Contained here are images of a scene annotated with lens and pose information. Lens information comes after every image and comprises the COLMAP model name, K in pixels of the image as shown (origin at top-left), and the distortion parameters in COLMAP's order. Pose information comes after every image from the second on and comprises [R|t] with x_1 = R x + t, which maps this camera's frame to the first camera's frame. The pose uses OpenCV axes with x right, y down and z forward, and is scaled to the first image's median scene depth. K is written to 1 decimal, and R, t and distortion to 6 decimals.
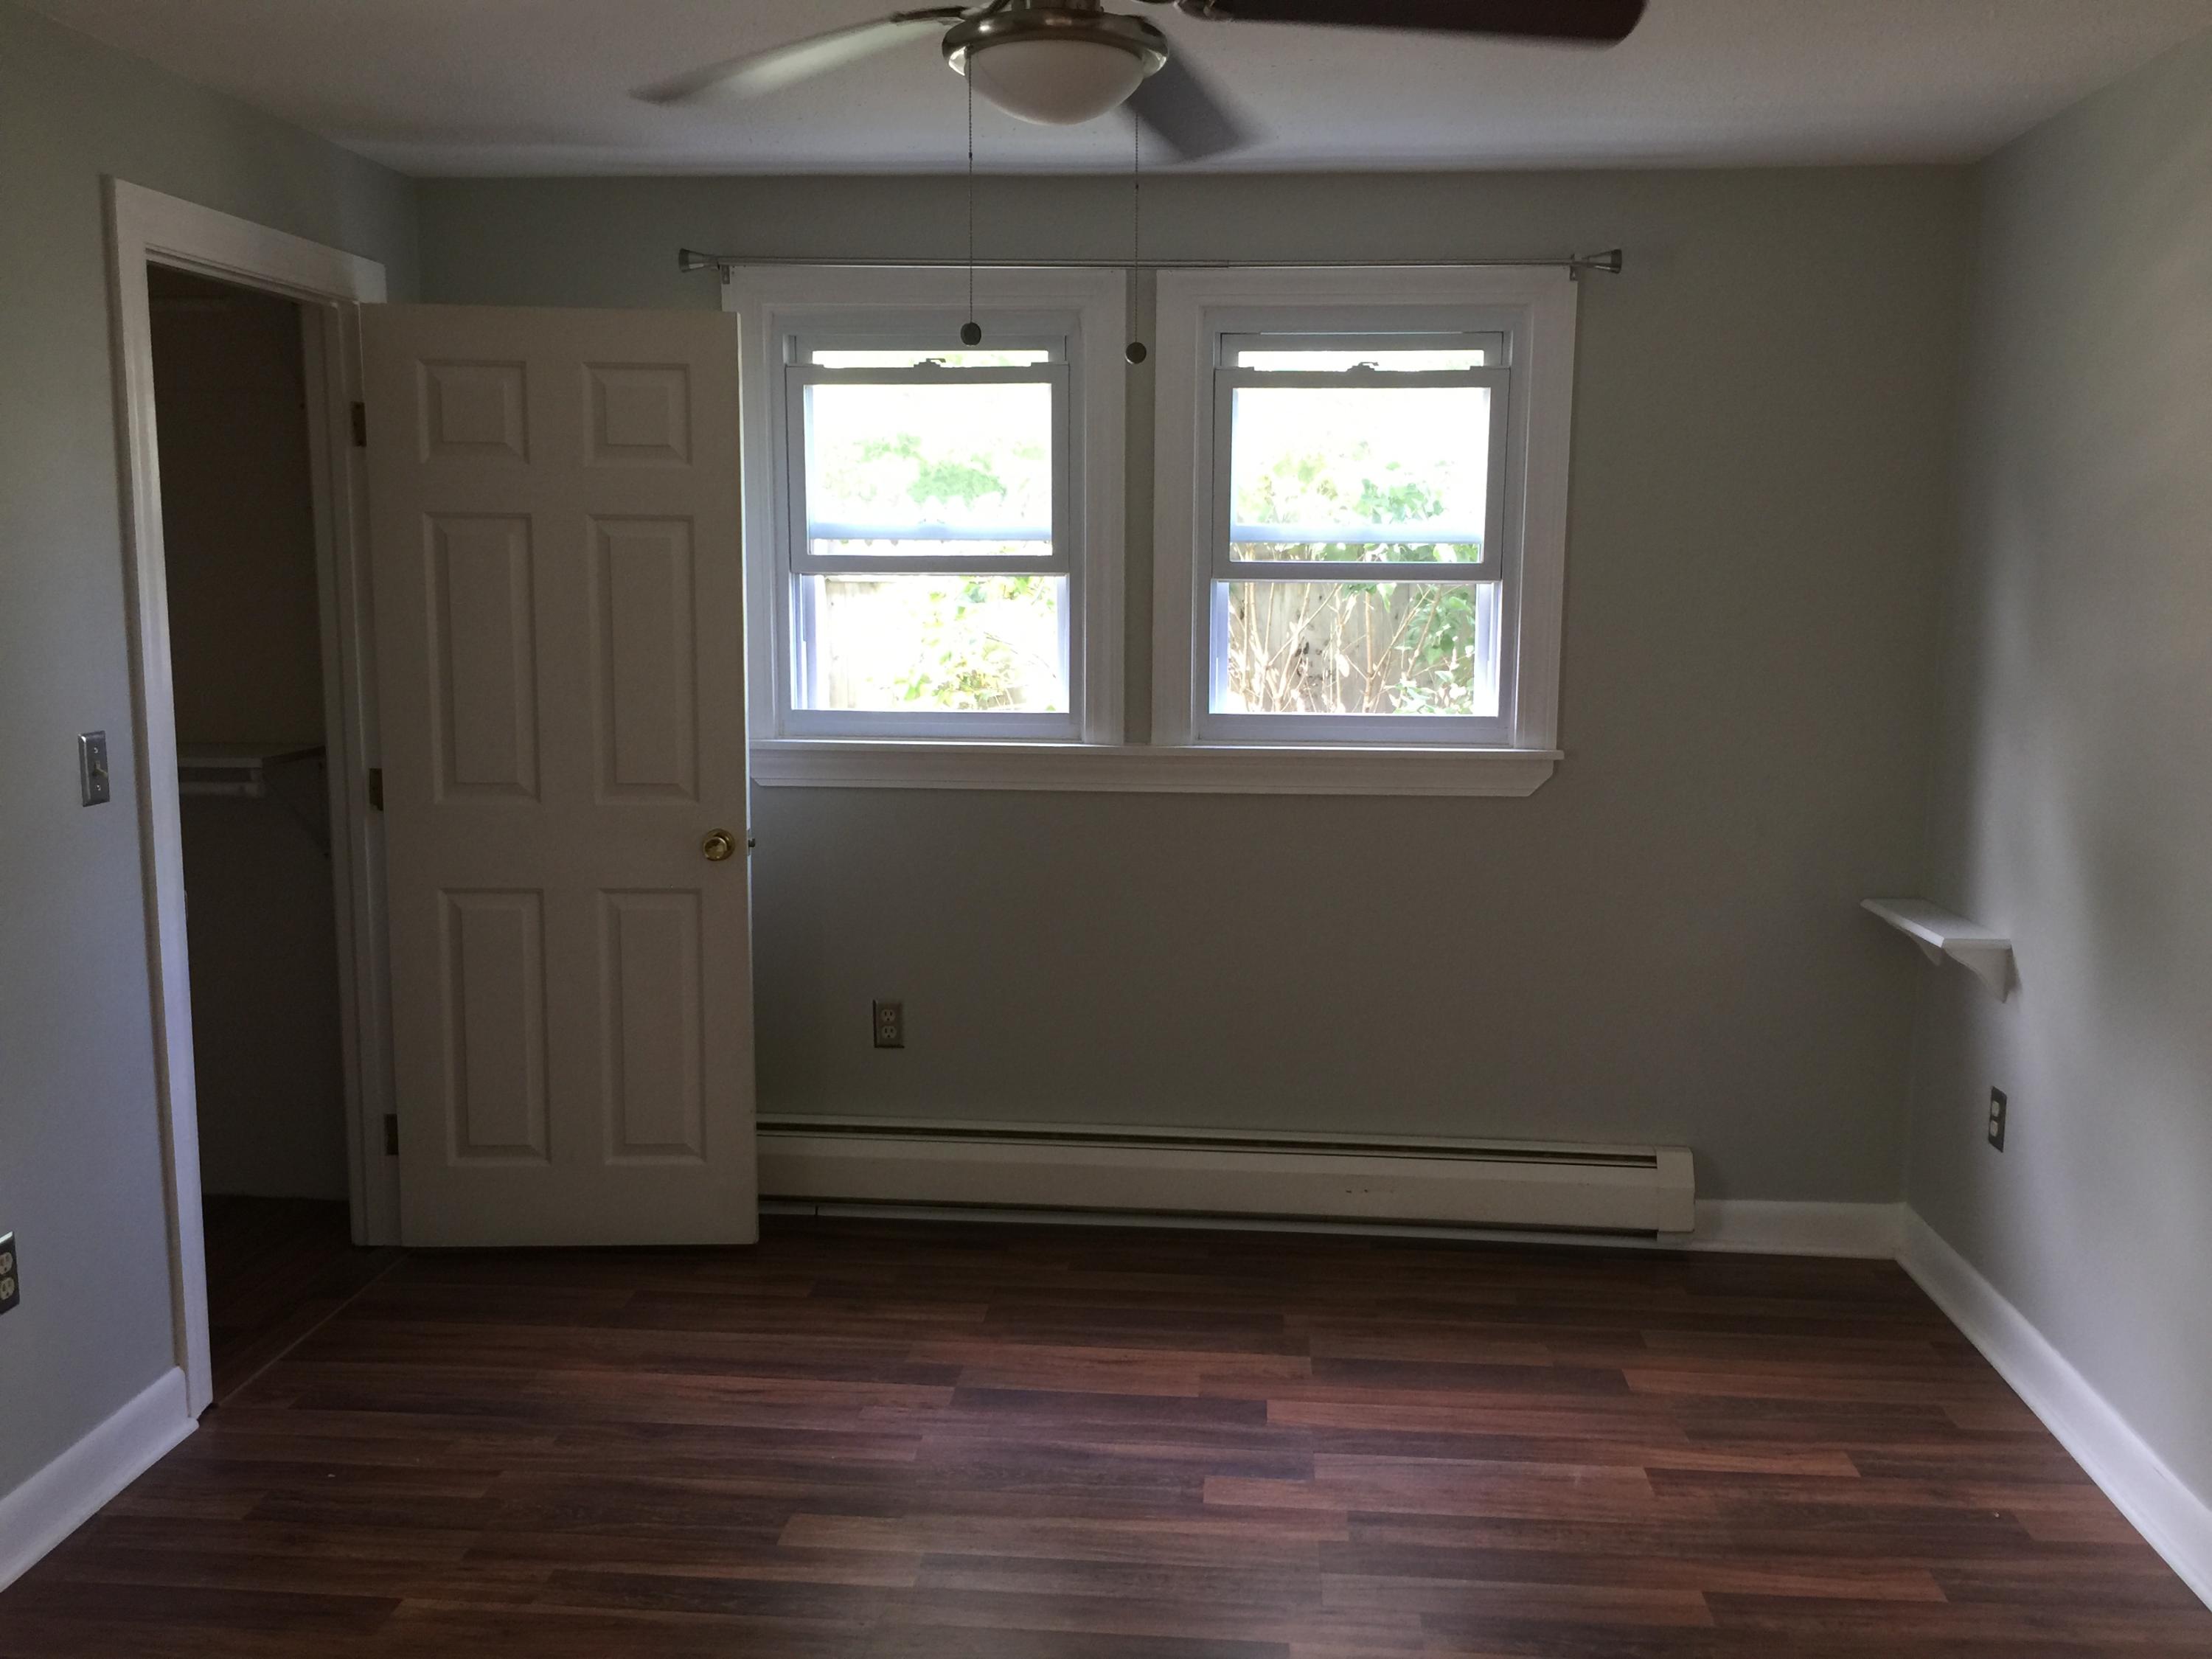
lens RADIAL K [[1898.1, 0, 1123.0], [0, 1898.1, 829.8], [0, 0, 1]] dist [0.056827, -0.075816]
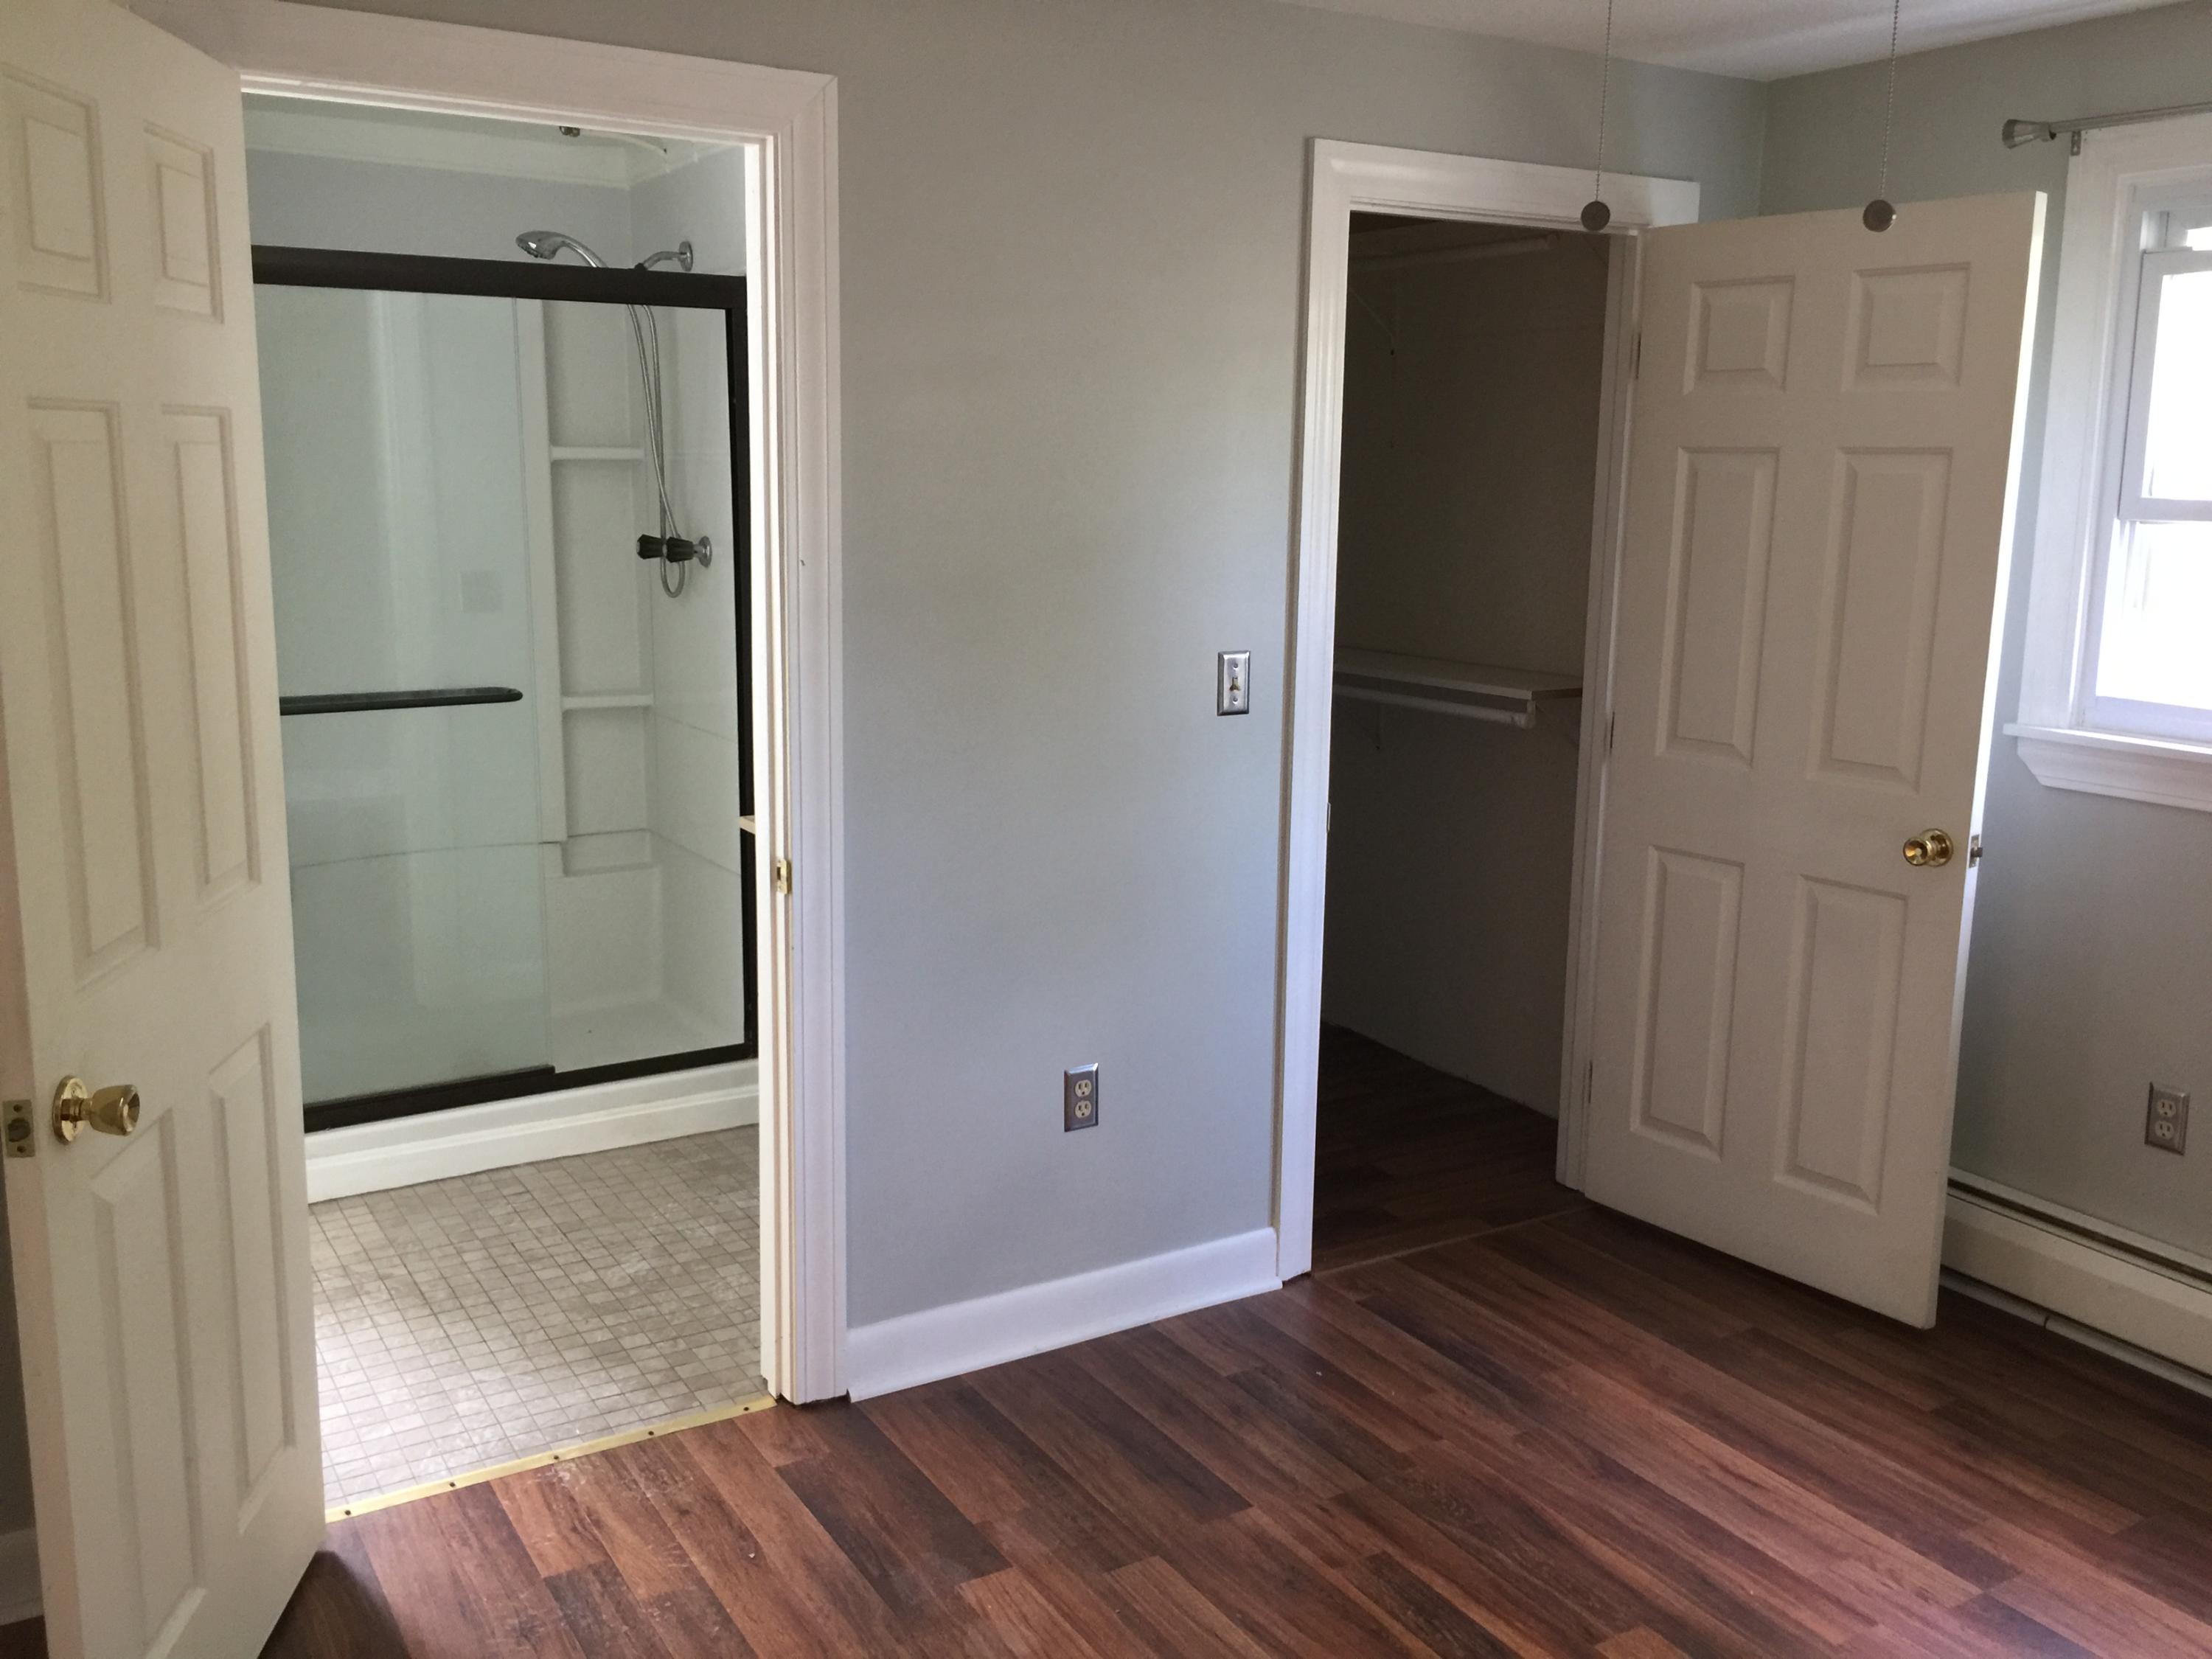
lens RADIAL K [[1898.1, 0, 1106.2], [0, 1898.1, 824.4], [0, 0, 1]] dist [0.056827, -0.075816]
pose [[0.581214, 0.154658, -0.798919, 0.259048], [-0.128555, 0.986896, 0.097524, -0.039424], [0.803533, 0.046023, 0.593479, 0.230367]]
